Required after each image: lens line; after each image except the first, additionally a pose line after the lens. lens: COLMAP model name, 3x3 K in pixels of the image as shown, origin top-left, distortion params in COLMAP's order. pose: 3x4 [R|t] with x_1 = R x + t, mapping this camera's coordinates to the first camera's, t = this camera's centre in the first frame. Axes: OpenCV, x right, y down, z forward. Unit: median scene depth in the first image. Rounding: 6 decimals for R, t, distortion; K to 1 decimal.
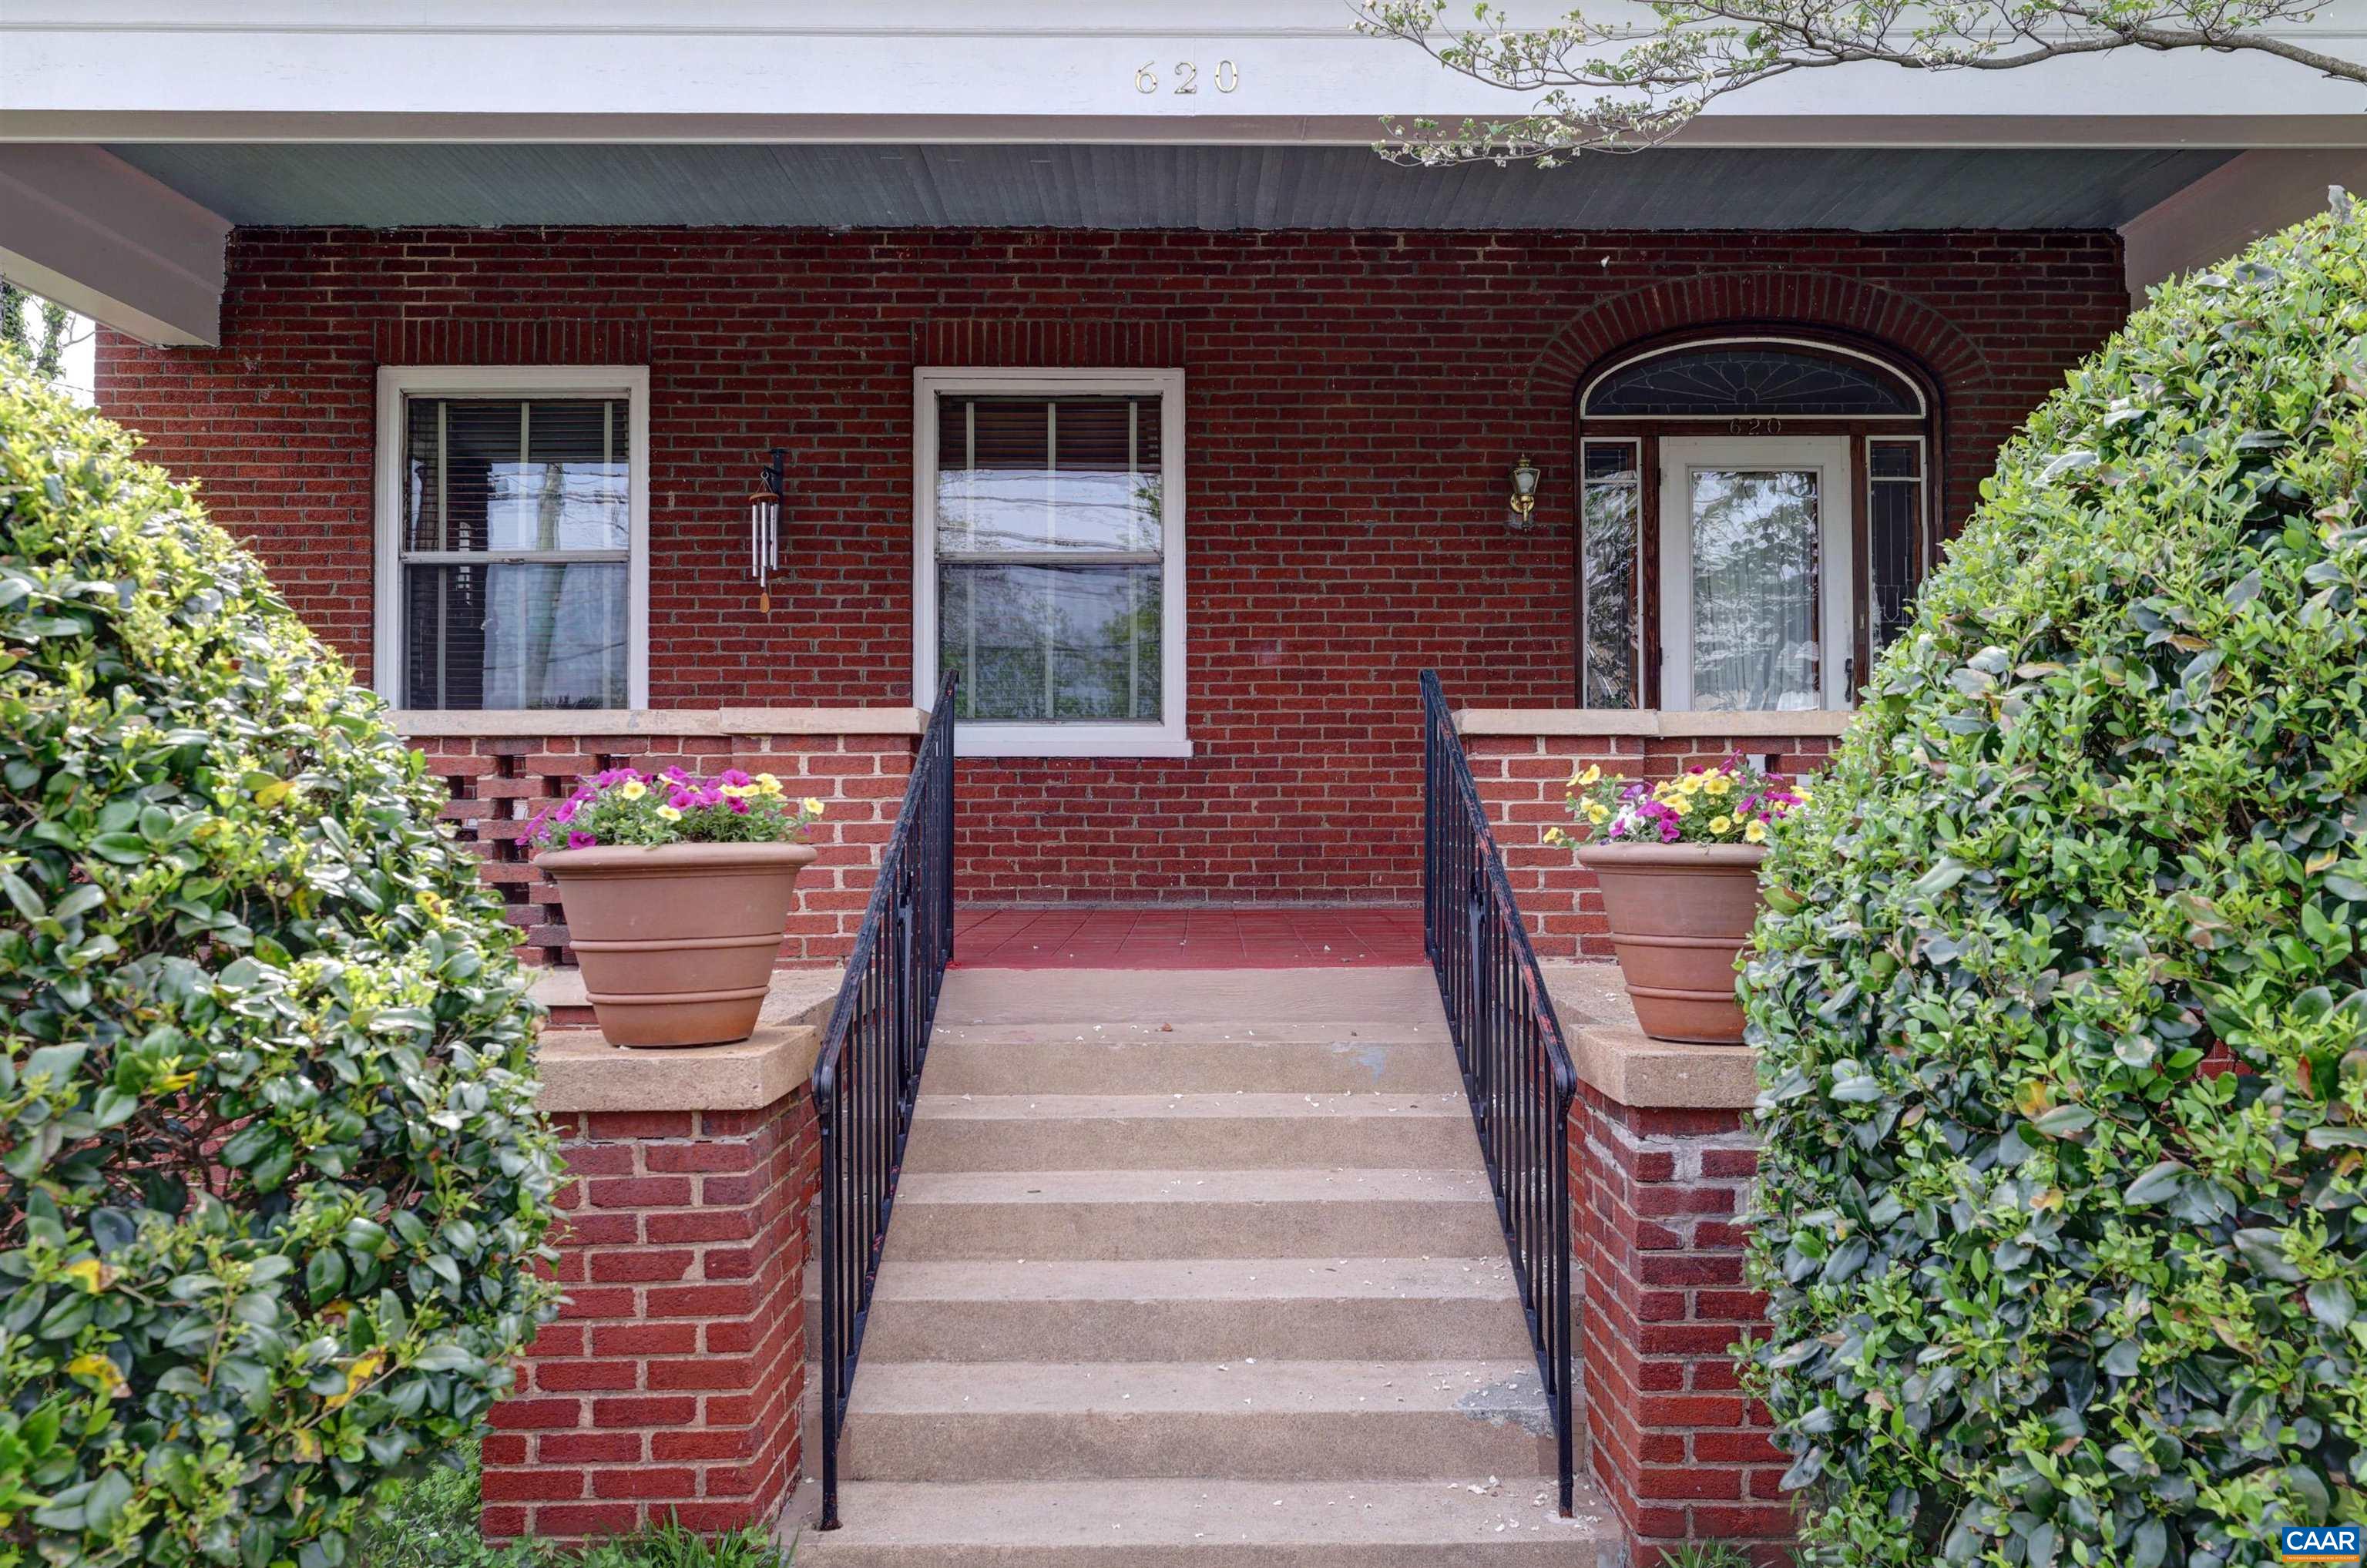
lens RADIAL K [[1954.1, 0, 1187.6], [0, 1954.1, 783.2], [0, 0, 1]] dist [-0.018036, 0.001913]
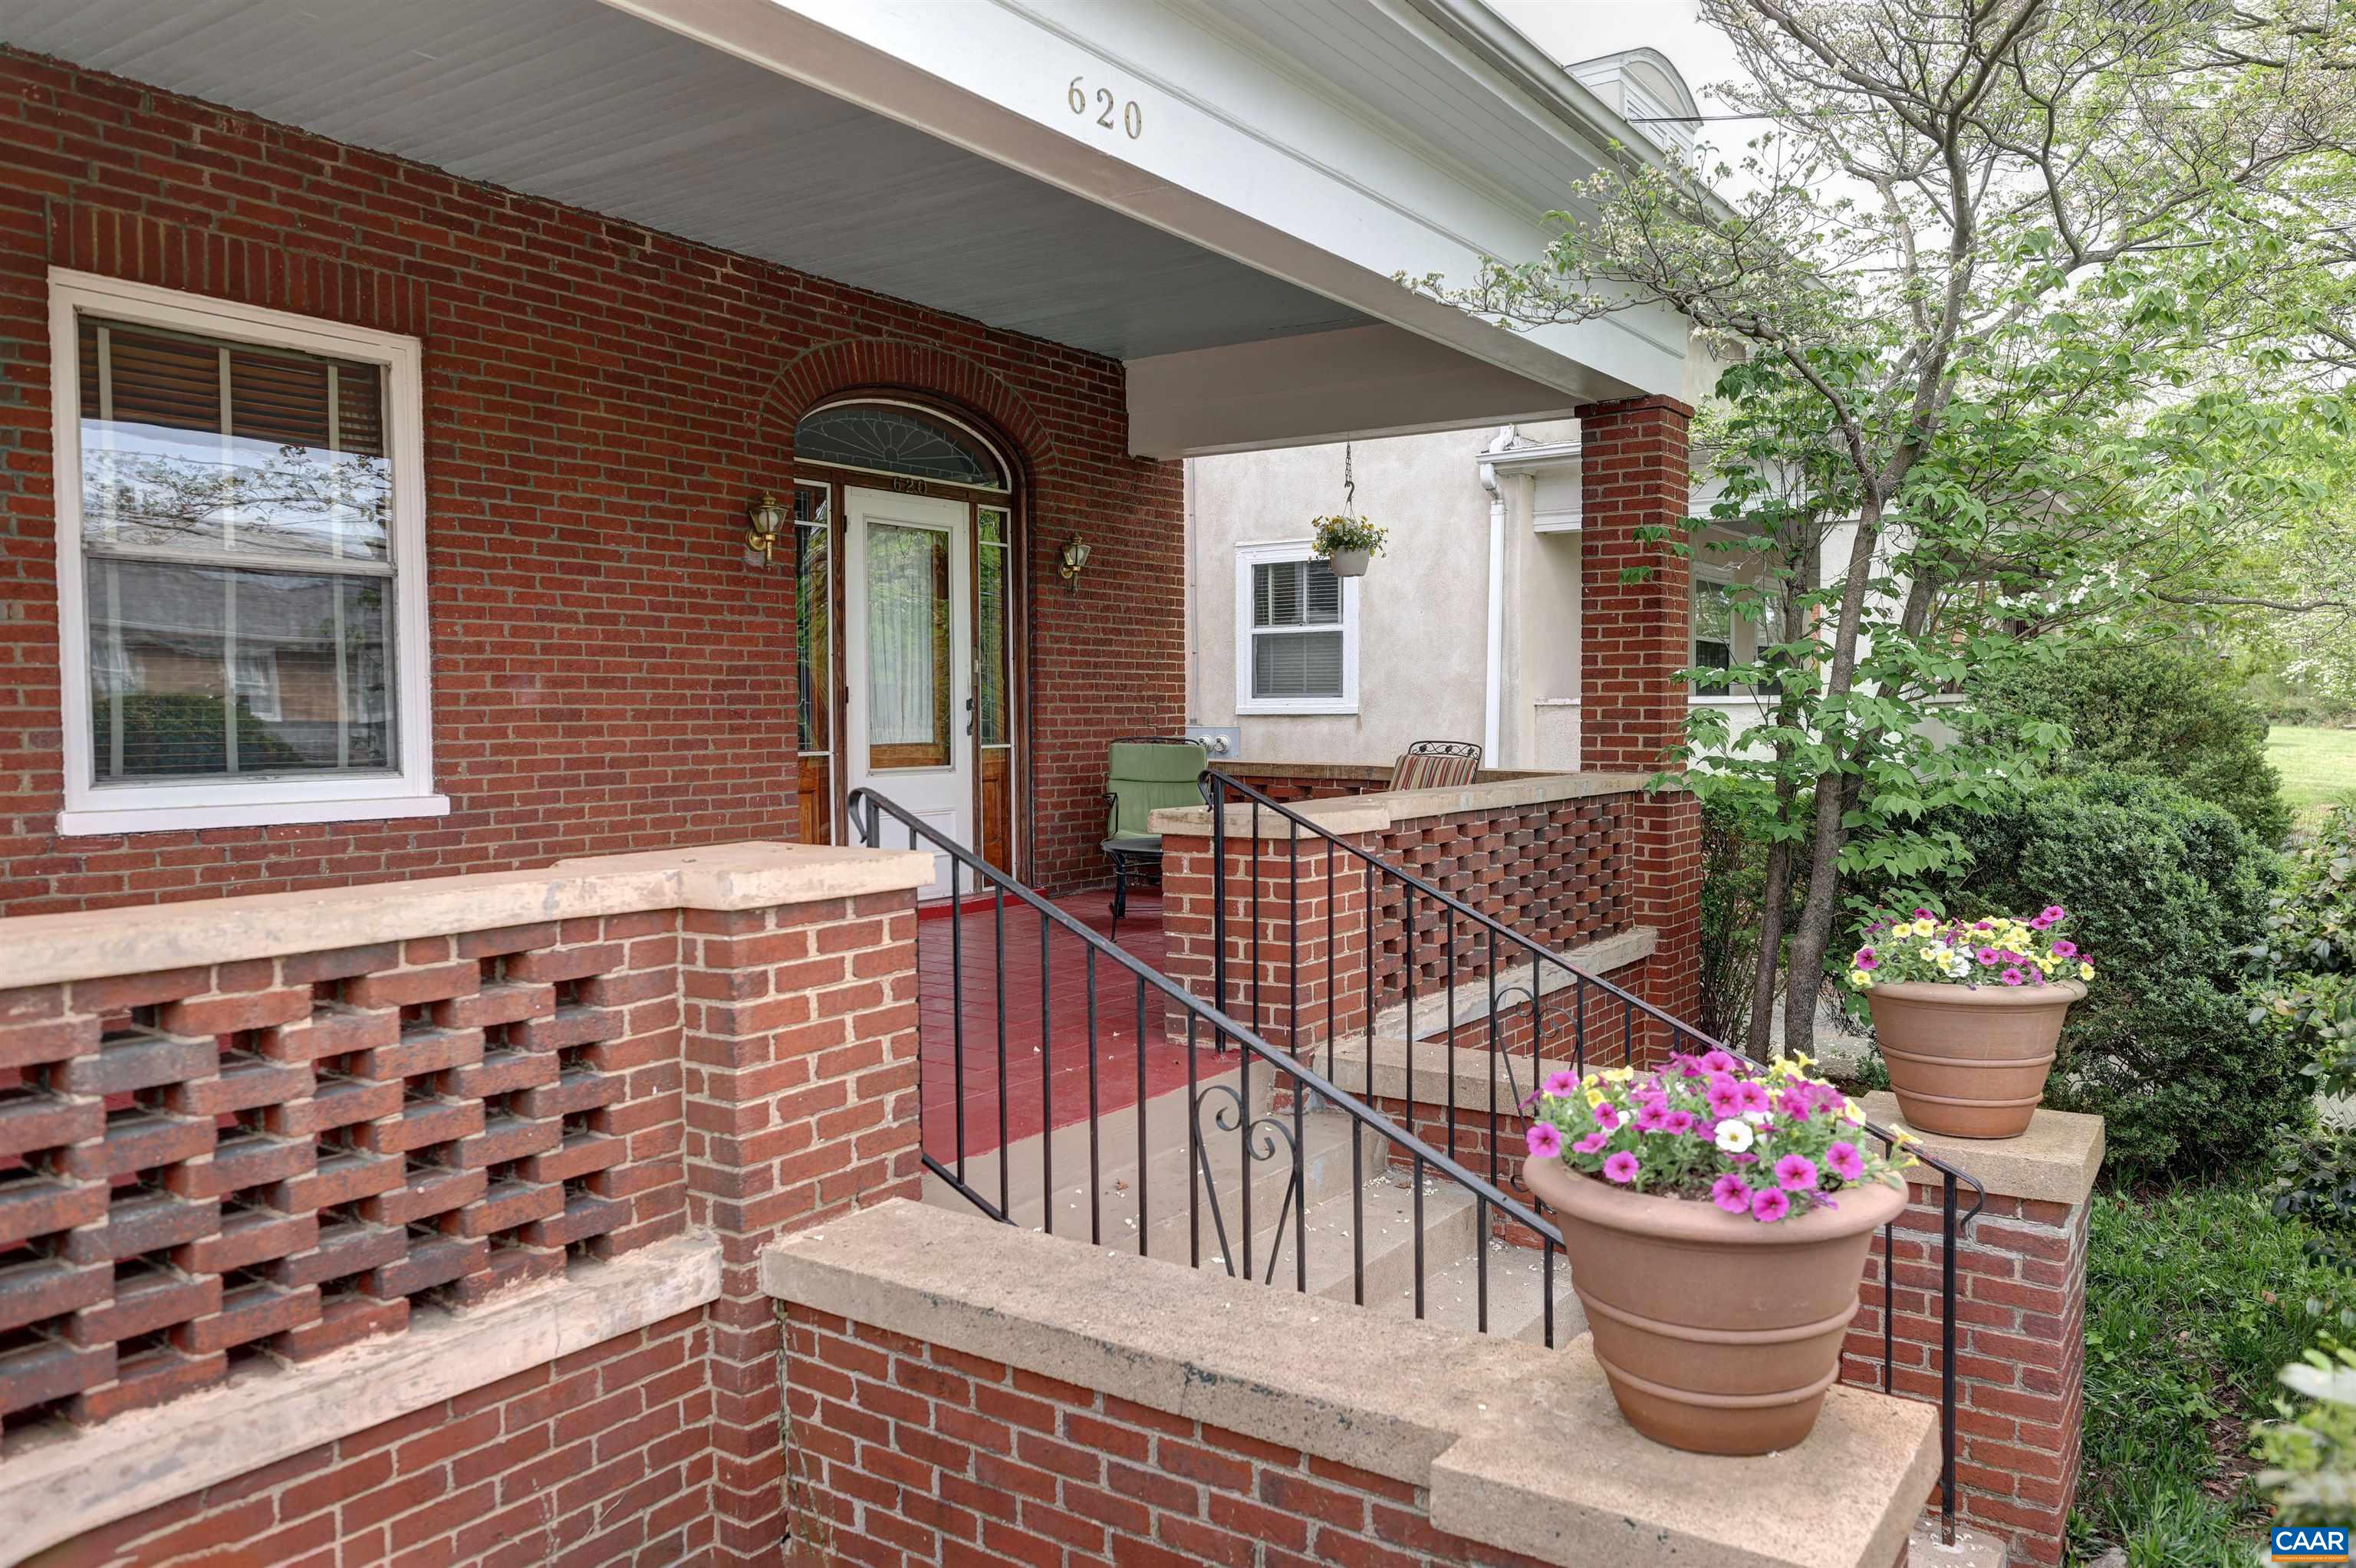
lens RADIAL K [[1651.4, 0, 1177.9], [0, 1651.4, 782.4], [0, 0, 1]] dist [-0.007838, -0.001999]
pose [[0.579071, -0.036167, 0.814475, -0.387712], [-0.005325, 0.998826, 0.048139, -0.062388], [-0.815260, -0.032213, 0.578199, 0.340010]]
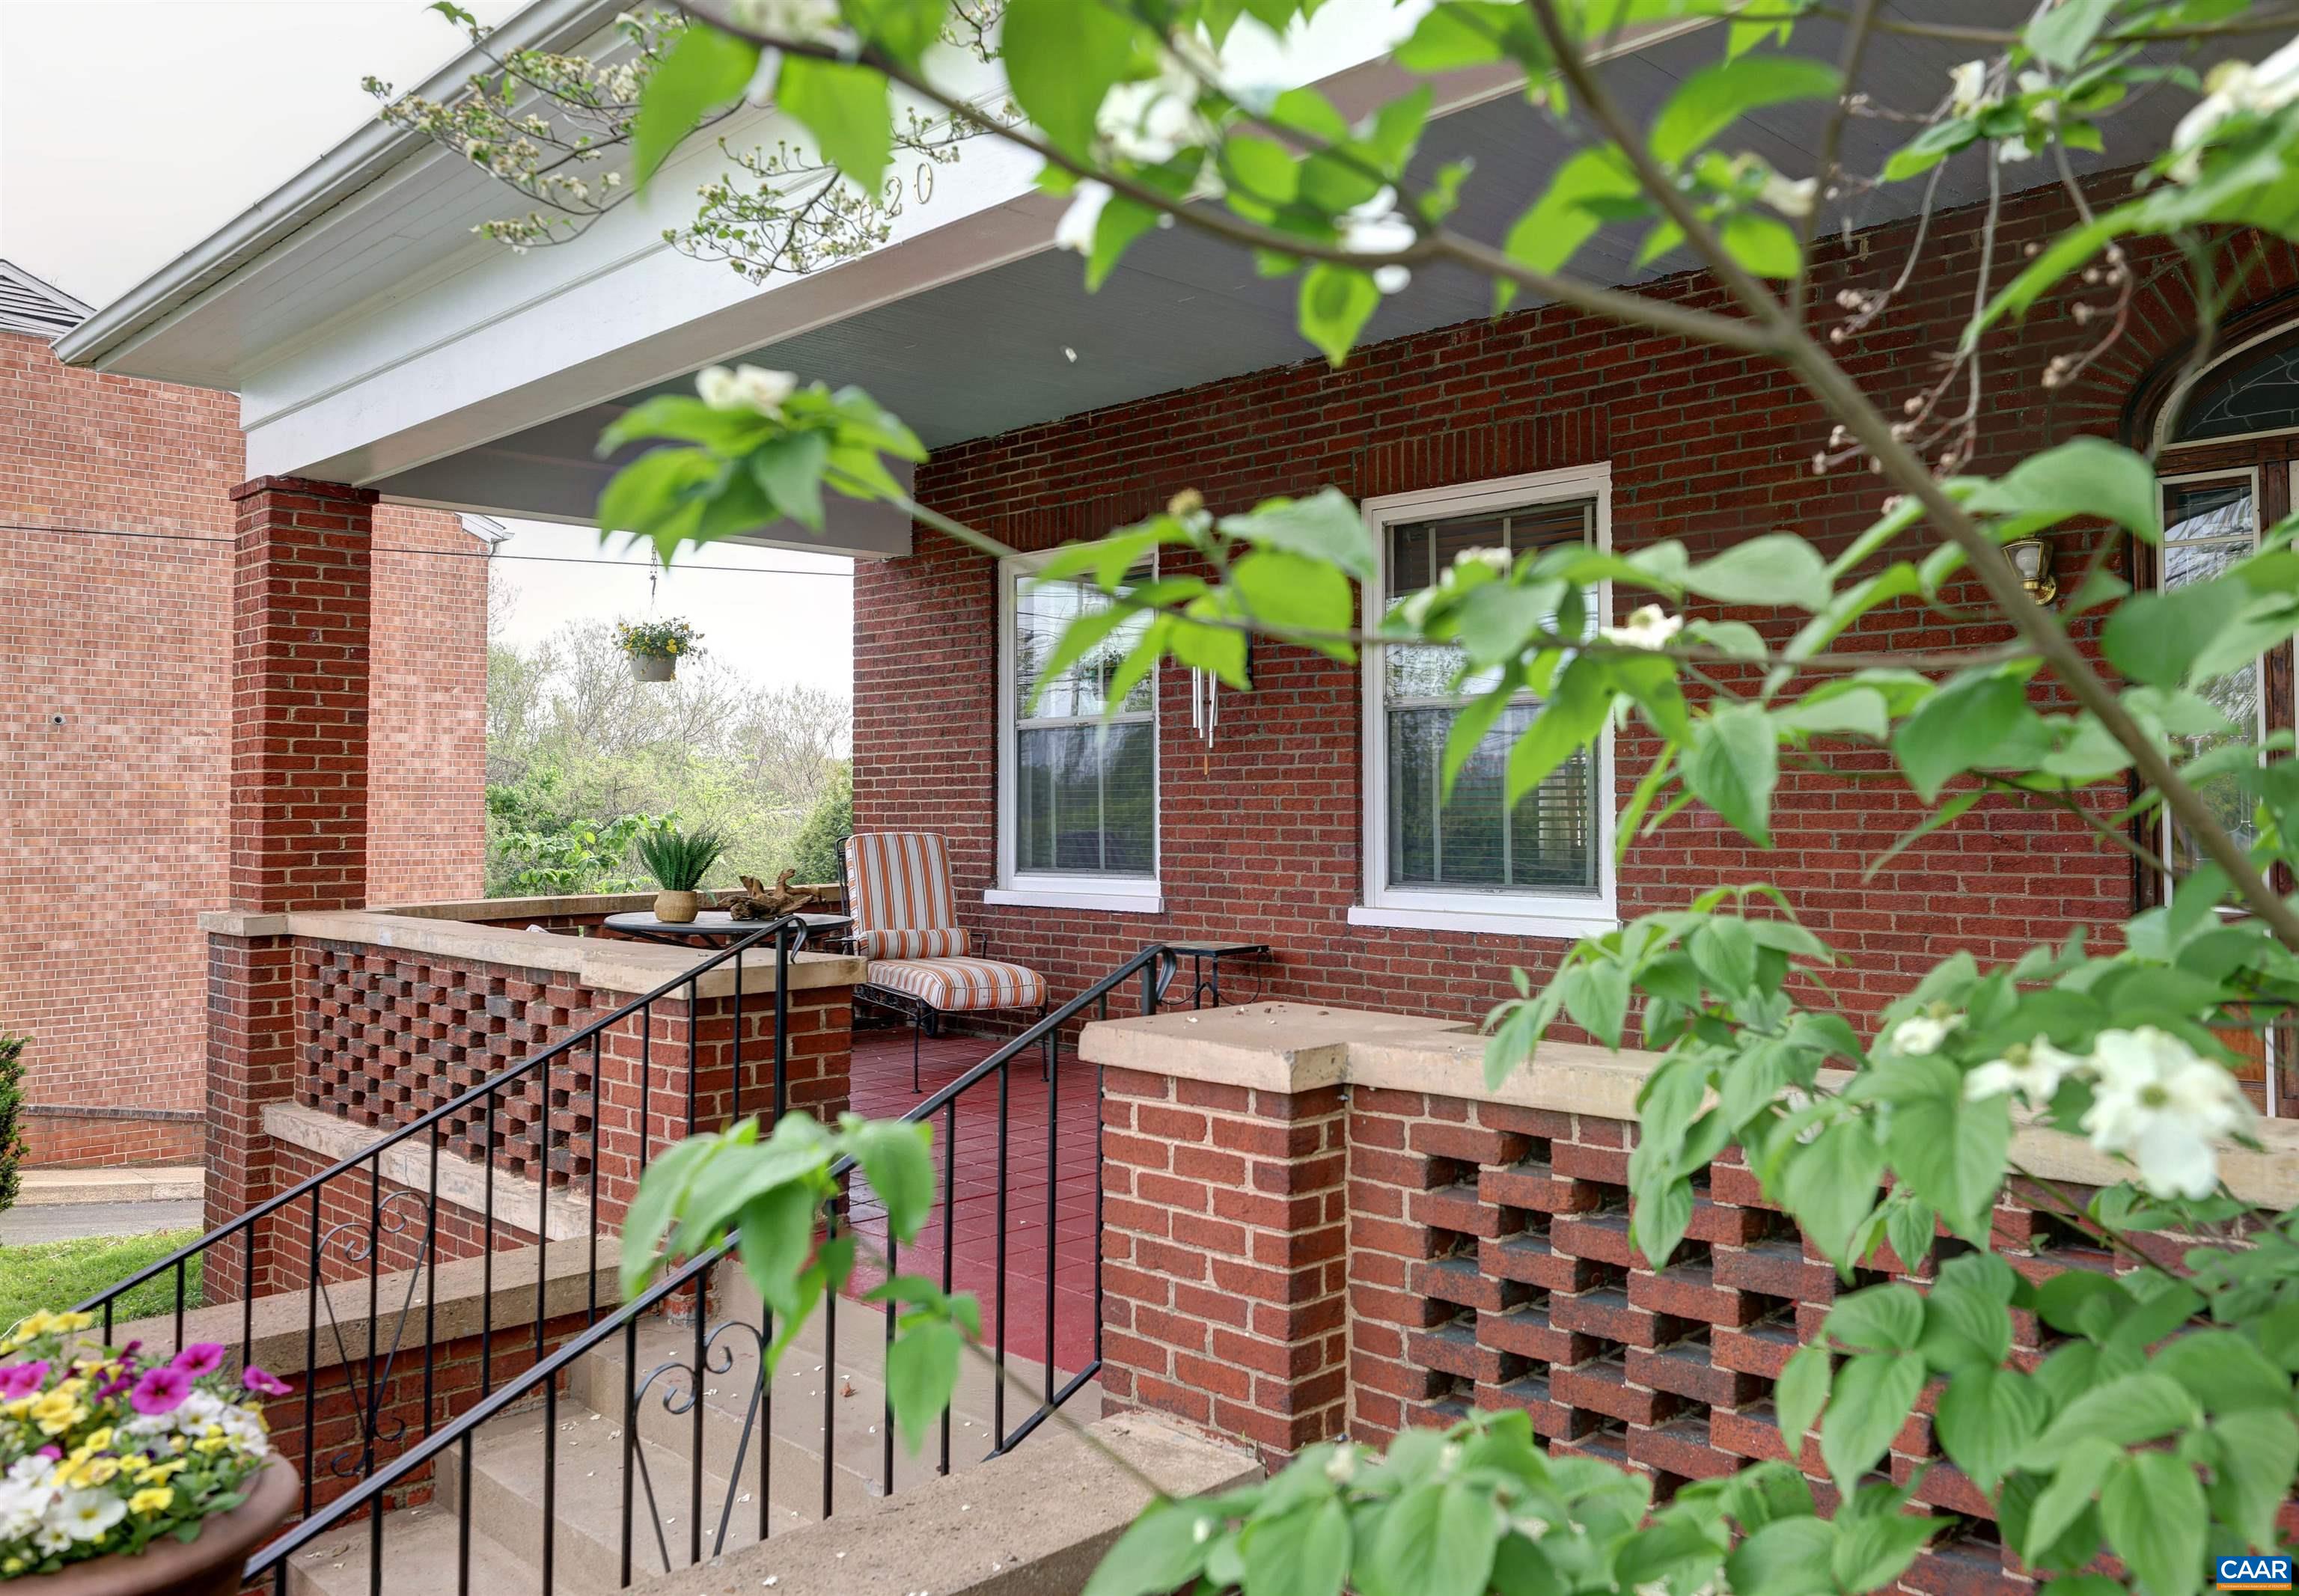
lens RADIAL K [[1734.3, 0, 1218.3], [0, 1734.3, 751.2], [0, 0, 1]] dist [-0.012620, 0.001788]
pose [[0.710086, -0.023100, -0.703736, 0.388532], [0.010701, 0.999700, -0.022017, -0.077367], [0.704034, 0.008103, 0.710120, 0.373477]]
